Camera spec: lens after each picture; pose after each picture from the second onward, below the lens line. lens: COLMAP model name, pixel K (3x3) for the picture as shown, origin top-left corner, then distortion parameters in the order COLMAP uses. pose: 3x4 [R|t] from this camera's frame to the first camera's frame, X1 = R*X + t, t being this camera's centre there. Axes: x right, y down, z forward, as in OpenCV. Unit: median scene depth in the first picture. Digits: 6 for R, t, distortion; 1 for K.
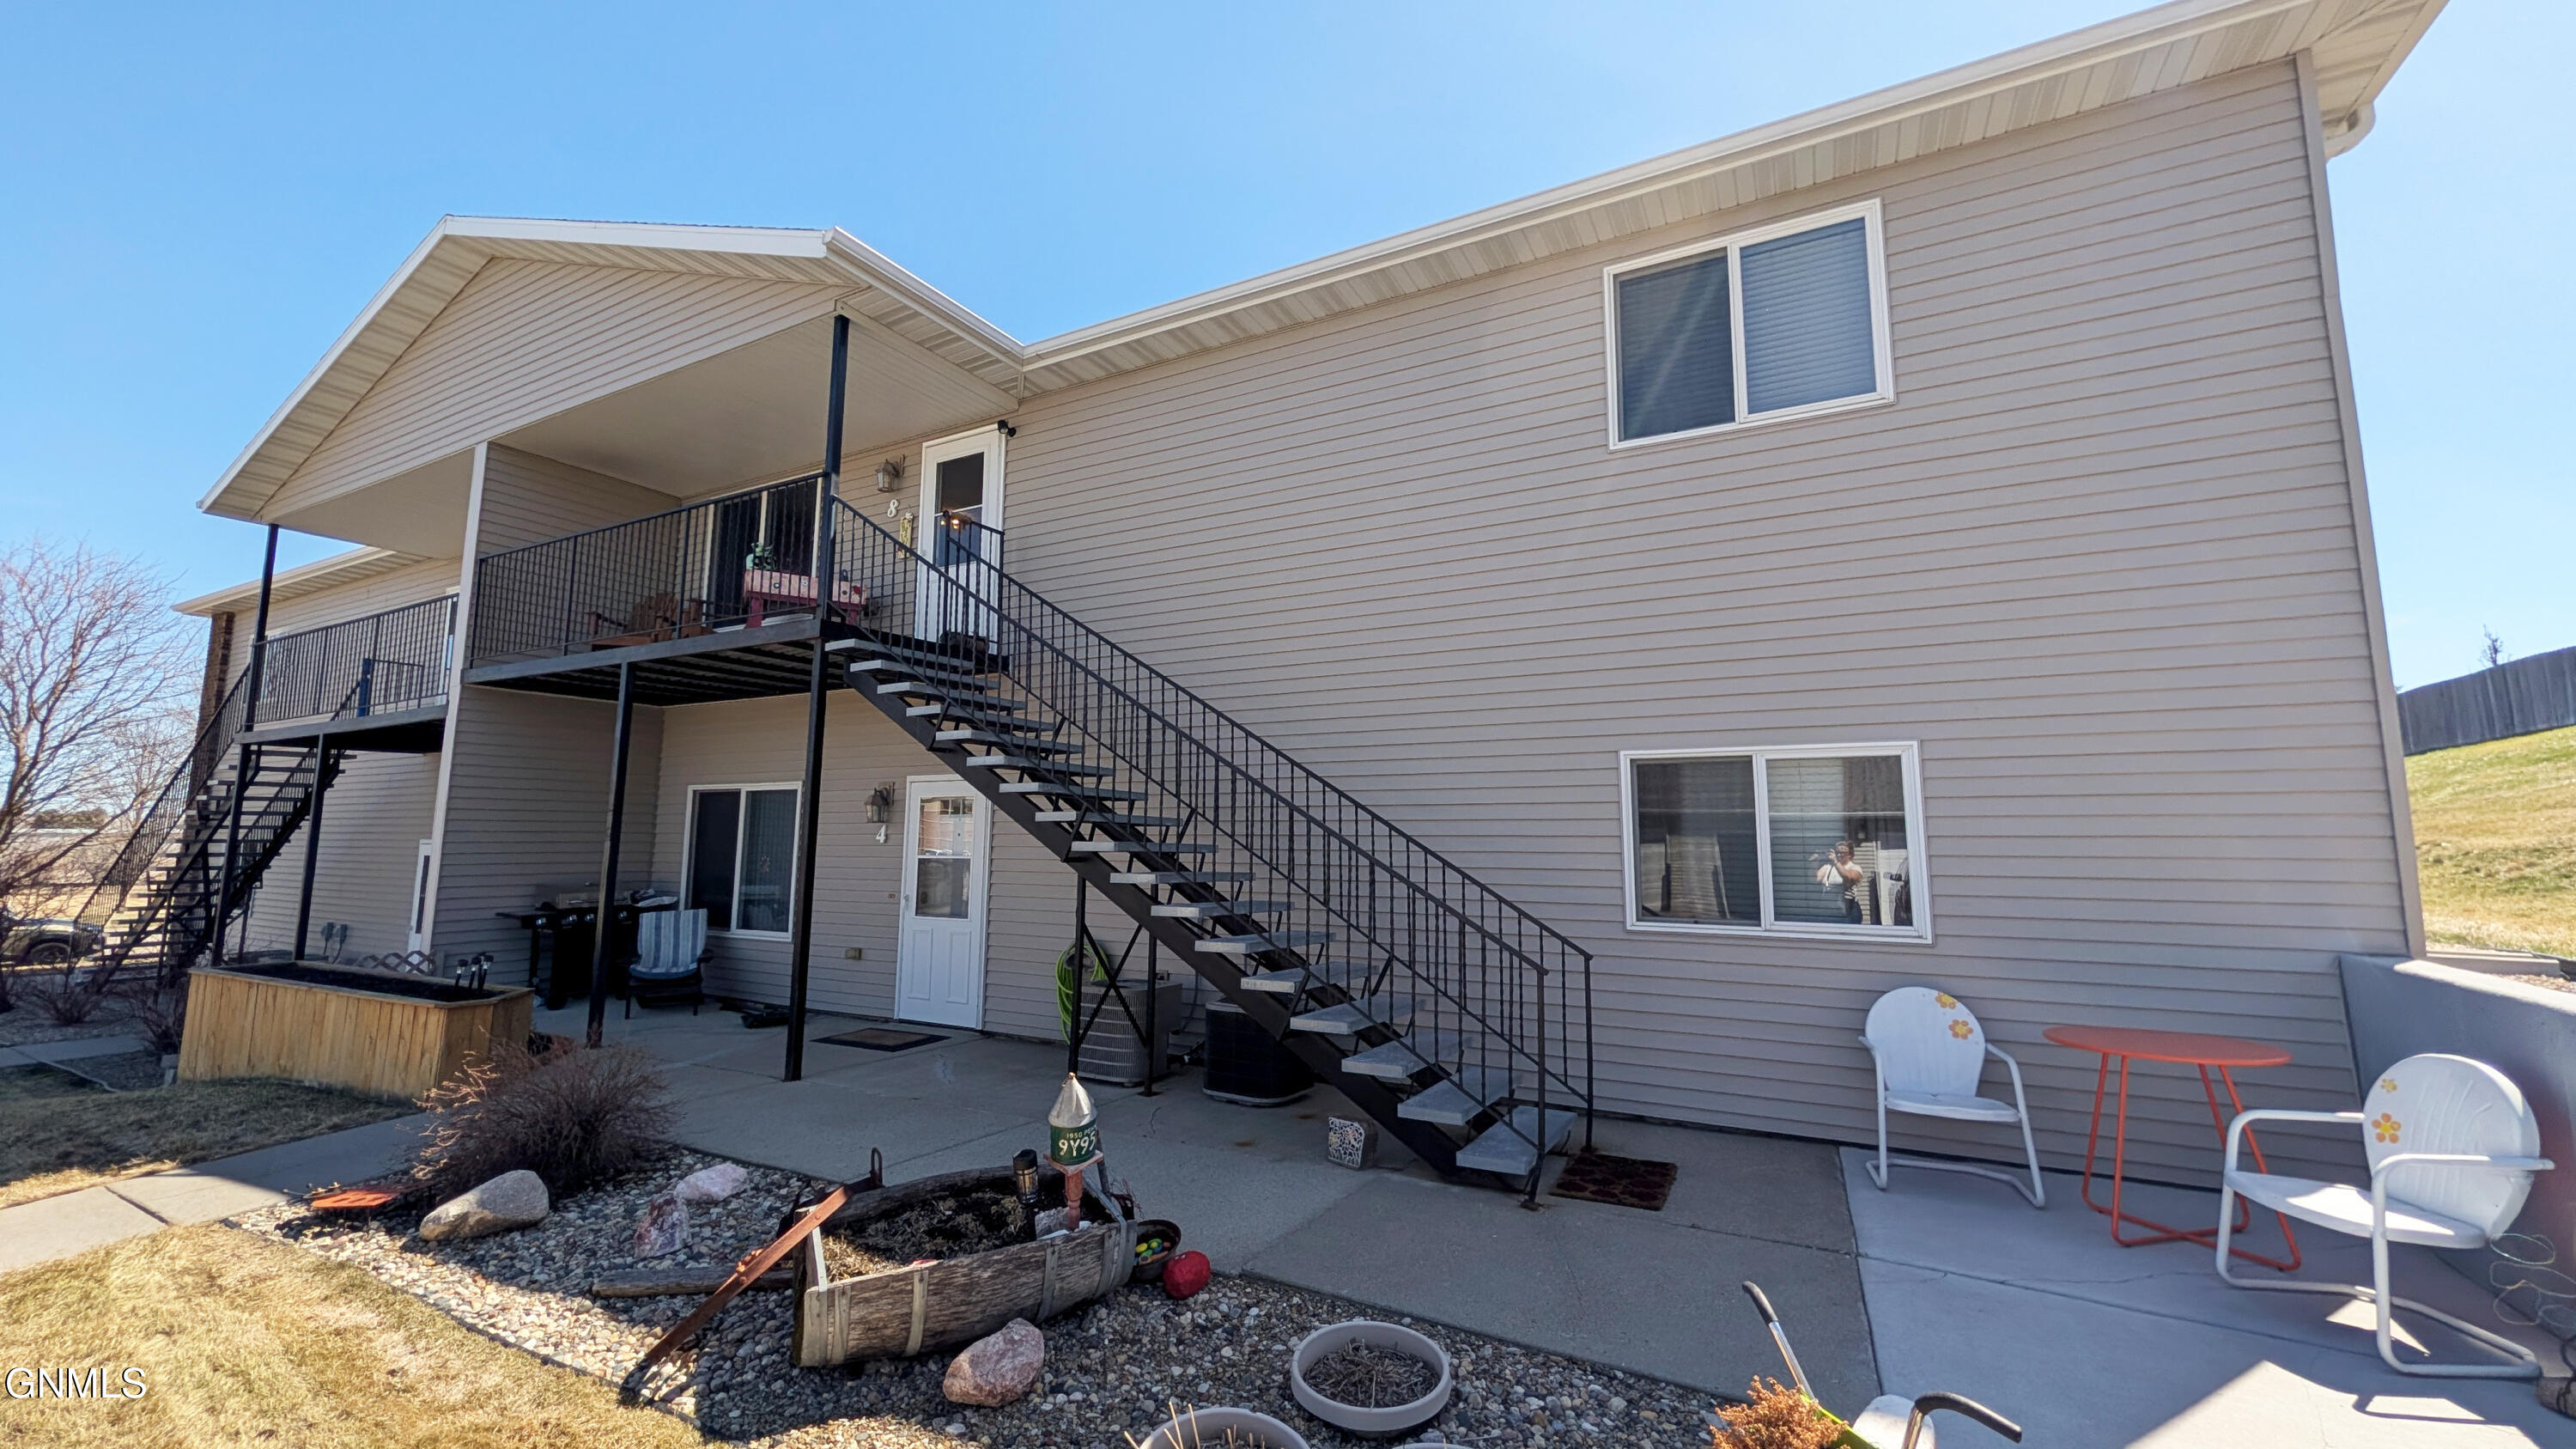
lens RADIAL K [[988.3, 0, 1283.6], [0, 988.3, 723.3], [0, 0, 1]] dist [0.001444, 0.000036]
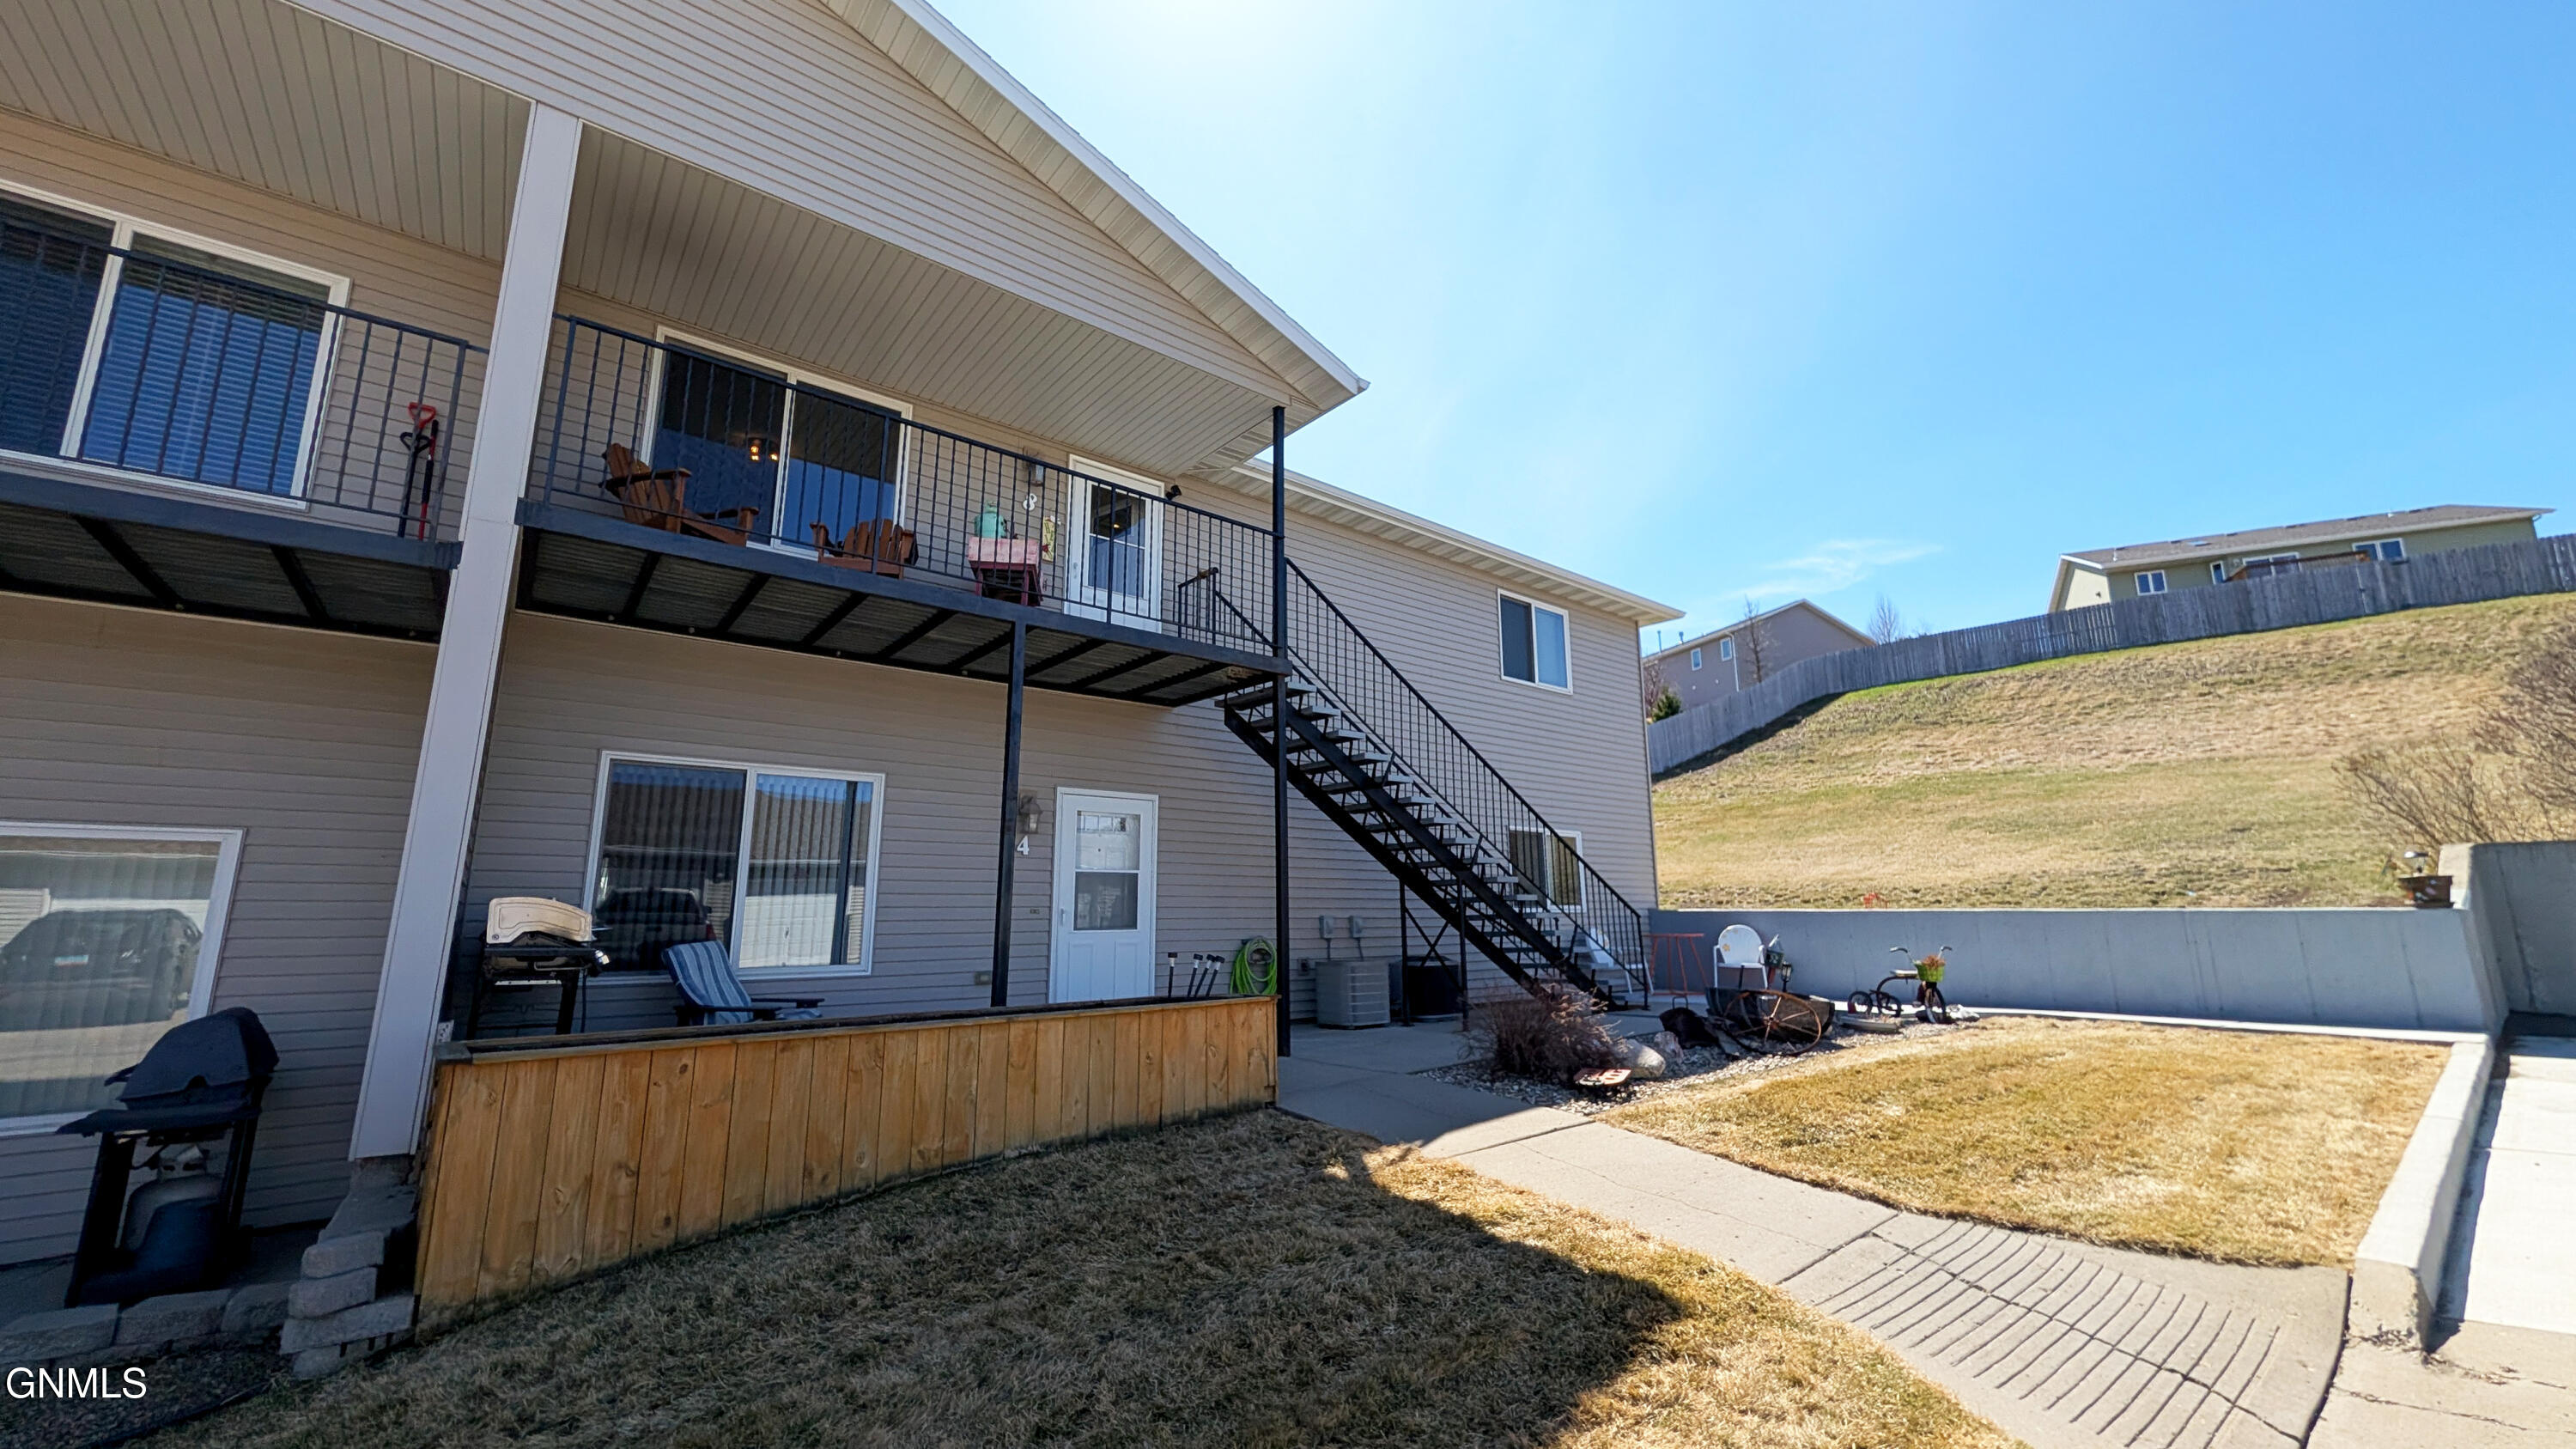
lens RADIAL K [[976.1, 0, 1291.5], [0, 976.1, 726.8], [0, 0, 1]] dist [-0.001048, -0.000095]
pose [[0.393708, 0.164236, 0.904445, -1.758494], [-0.107841, 0.985368, -0.131987, 0.145671], [-0.912888, -0.045572, 0.405658, 0.602748]]
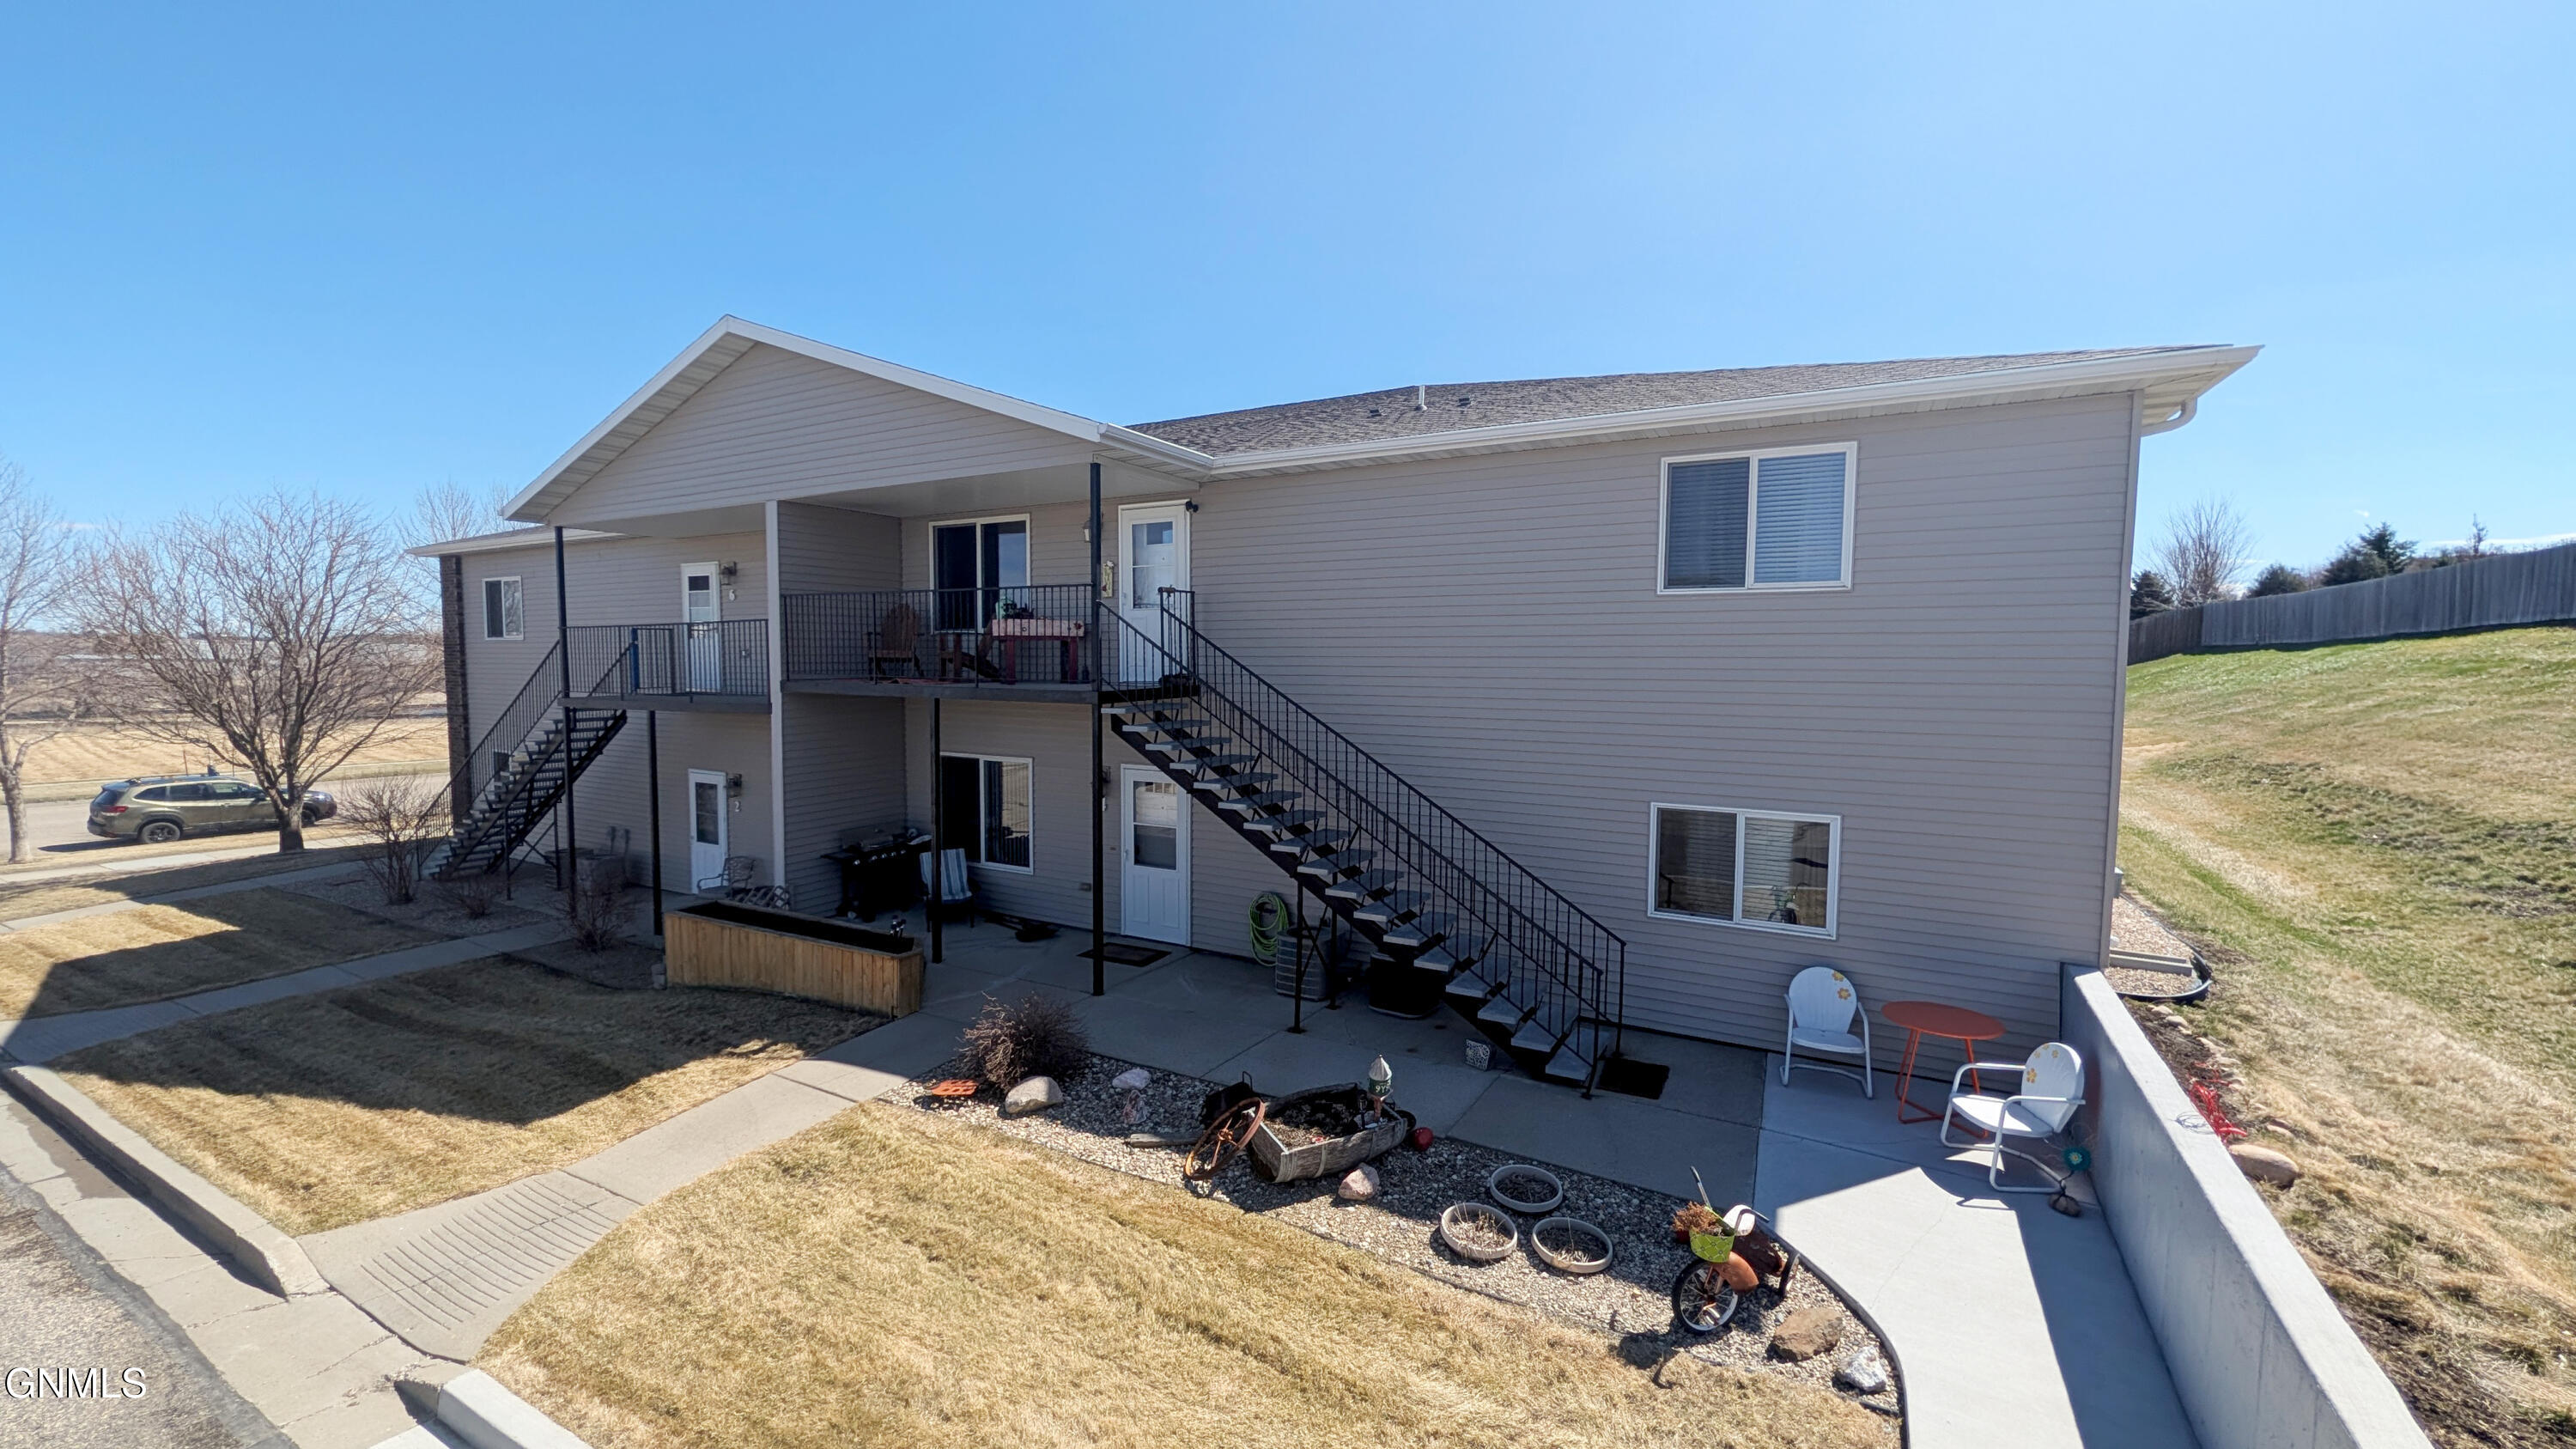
lens RADIAL K [[988.5, 0, 1285.6], [0, 988.5, 724.0], [0, 0, 1]] dist [0.000310, 0.000054]
pose [[0.999888, 0.001487, -0.014882, -0.201129], [0.001281, 0.982876, 0.184264, -0.376531], [0.014901, -0.184262, 0.982764, -0.485206]]
